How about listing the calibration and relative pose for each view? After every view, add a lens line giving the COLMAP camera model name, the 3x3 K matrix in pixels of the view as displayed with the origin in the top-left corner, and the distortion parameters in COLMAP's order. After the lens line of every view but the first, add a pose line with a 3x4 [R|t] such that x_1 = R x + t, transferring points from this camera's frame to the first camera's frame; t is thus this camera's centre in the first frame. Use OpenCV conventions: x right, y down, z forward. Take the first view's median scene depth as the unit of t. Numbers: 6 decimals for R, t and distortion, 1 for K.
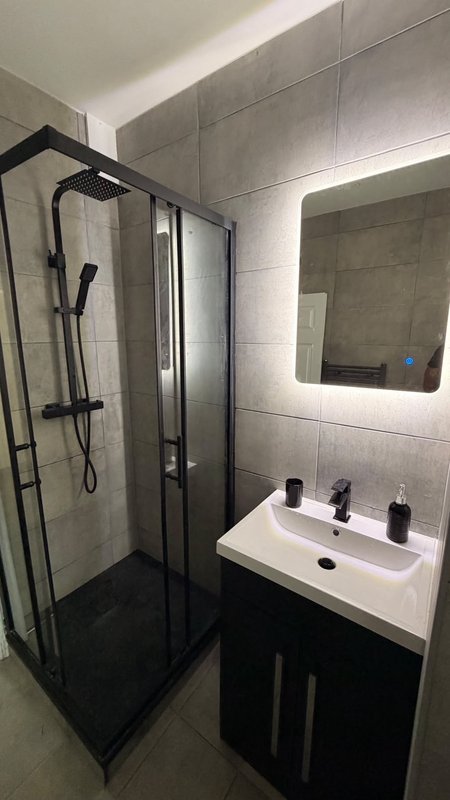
lens RADIAL K [[319.1, 0, 225.0], [0, 319.1, 400.0], [0, 0, 1]] dist [0.001046, -0.000054]
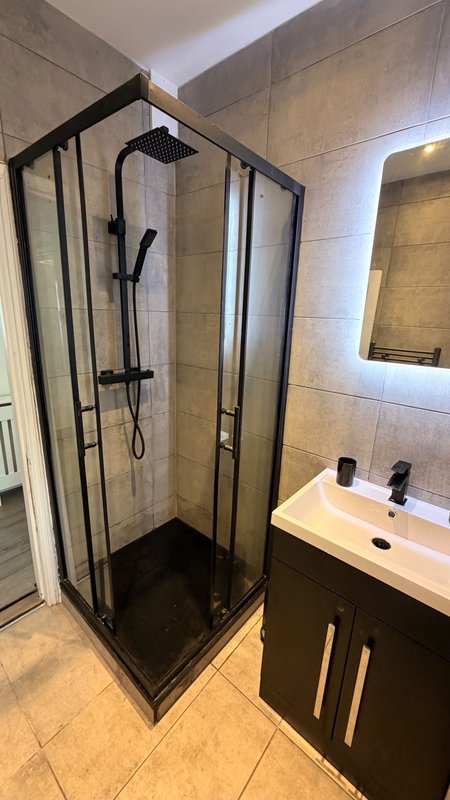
lens RADIAL K [[319.1, 0, 225.0], [0, 319.1, 400.0], [0, 0, 1]] dist [0.001046, -0.000054]
pose [[0.995747, 0.056859, -0.072496, -0.095901], [-0.052496, 0.996773, 0.060727, 0.027673], [0.075715, -0.056663, 0.995518, 0.003012]]
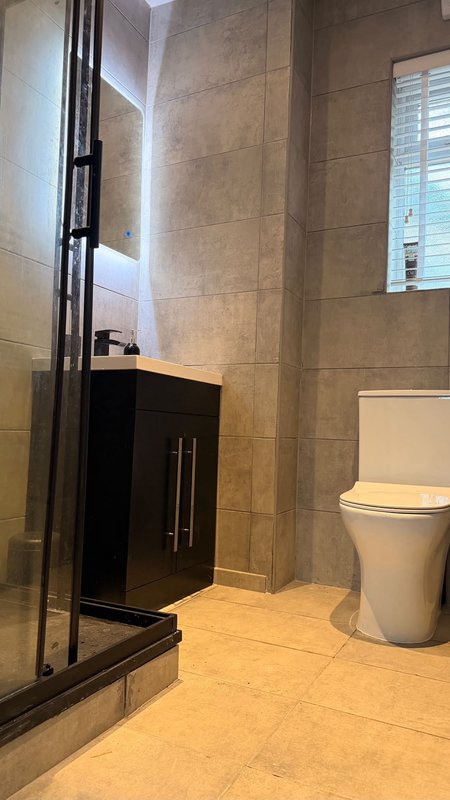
lens RADIAL K [[562.0, 0, 221.8], [0, 562.0, 398.2], [0, 0, 1]] dist [0.107867, -0.169245]
pose [[-0.144729, 0.049078, 0.988253, -1.381144], [0.167451, 0.985578, -0.024422, 0.521265], [-0.975199, 0.161949, -0.150860, 0.814390]]
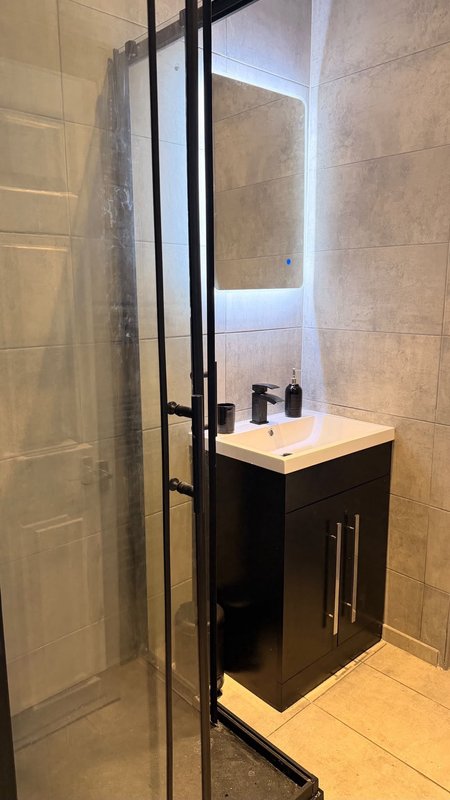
lens RADIAL K [[562.0, 0, 221.8], [0, 562.0, 398.2], [0, 0, 1]] dist [0.107867, -0.169245]
pose [[0.209377, -0.193906, 0.958416, -1.219041], [0.203088, 0.967392, 0.151356, -0.000044], [-0.956513, 0.162952, 0.241929, 0.601194]]
